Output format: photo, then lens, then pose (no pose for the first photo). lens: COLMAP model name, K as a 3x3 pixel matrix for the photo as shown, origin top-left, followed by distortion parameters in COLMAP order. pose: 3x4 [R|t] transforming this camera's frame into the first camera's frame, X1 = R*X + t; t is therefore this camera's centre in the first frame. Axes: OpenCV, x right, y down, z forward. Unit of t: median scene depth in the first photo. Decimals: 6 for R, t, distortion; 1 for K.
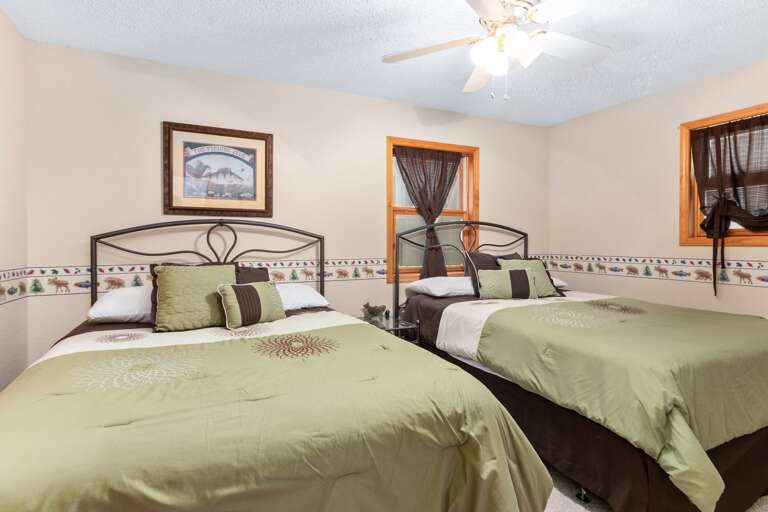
lens RADIAL K [[368.3, 0, 381.0], [0, 368.3, 248.3], [0, 0, 1]] dist [0.002097, 0.000474]
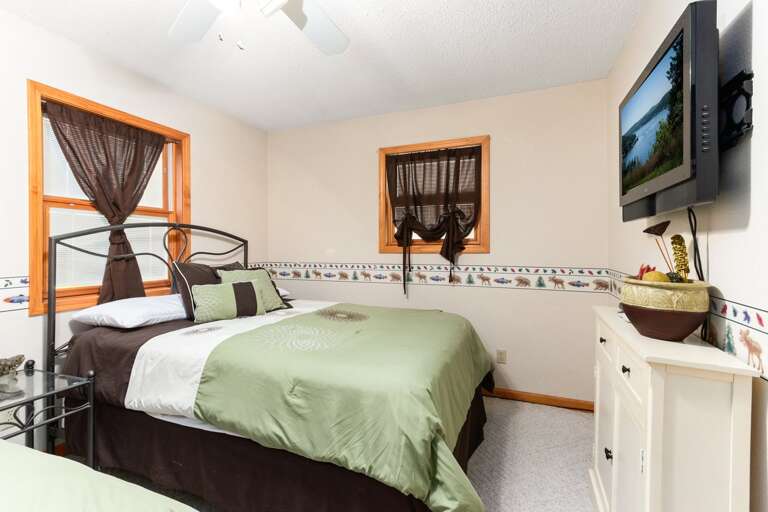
lens RADIAL K [[367.4, 0, 378.2], [0, 367.4, 251.0], [0, 0, 1]] dist [0.023455, 0.000095]
pose [[0.739448, -0.002647, 0.673209, 0.028040], [0.011226, 0.999902, -0.008399, -0.003775], [-0.673120, 0.013768, 0.739405, 0.151900]]
